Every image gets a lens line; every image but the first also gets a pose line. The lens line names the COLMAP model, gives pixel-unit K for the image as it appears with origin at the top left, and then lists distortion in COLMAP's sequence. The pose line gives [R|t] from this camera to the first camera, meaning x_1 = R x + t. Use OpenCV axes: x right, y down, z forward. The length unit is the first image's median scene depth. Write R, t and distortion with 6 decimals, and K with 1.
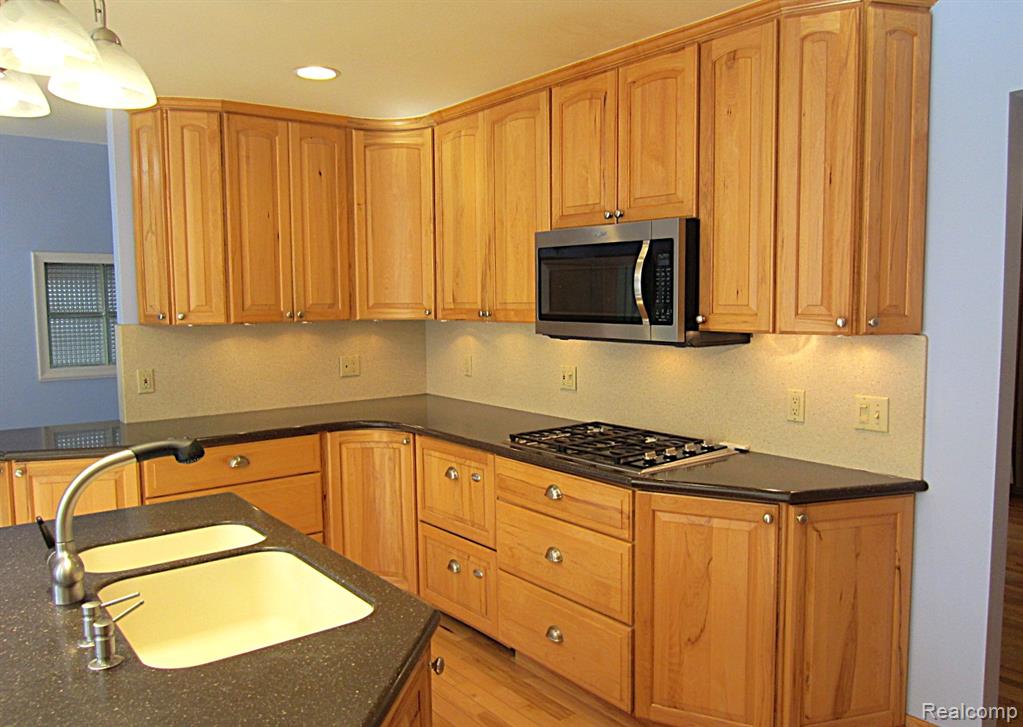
lens RADIAL K [[850.7, 0, 511.5], [0, 850.7, 363.5], [0, 0, 1]] dist [-0.019145, -0.007294]
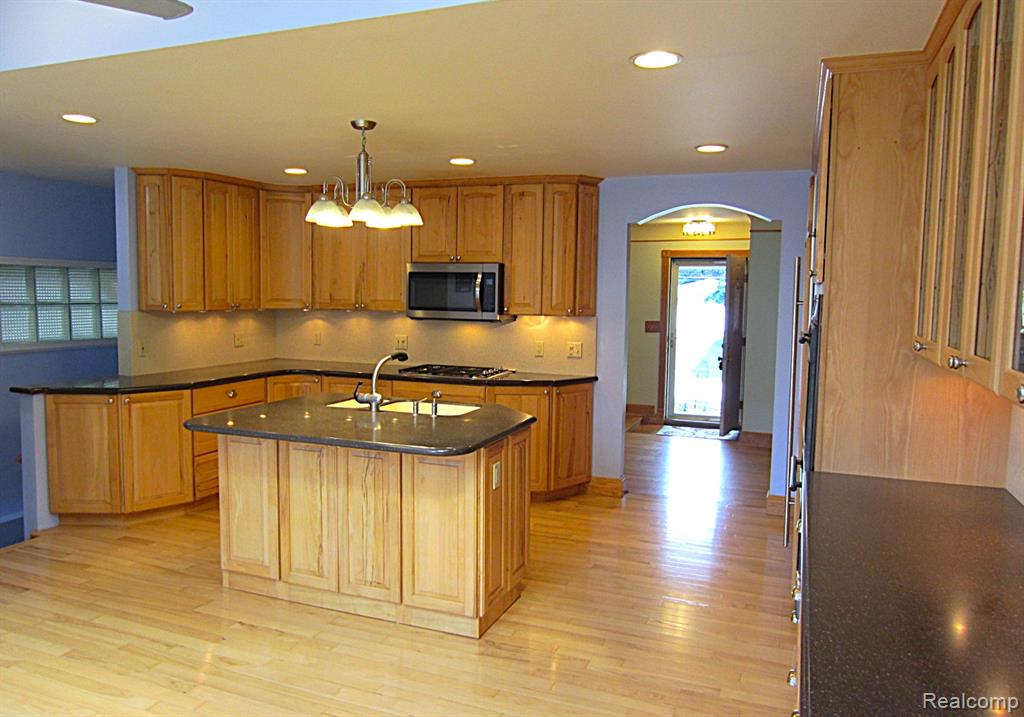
lens RADIAL K [[805.4, 0, 512.0], [0, 805.4, 358.5], [0, 0, 1]] dist [-0.001832, 0.000384]
pose [[0.871262, -0.024014, 0.490230, -0.766293], [0.020964, 0.999712, 0.011711, 0.049083], [-0.490370, 0.000074, 0.871514, -0.802785]]
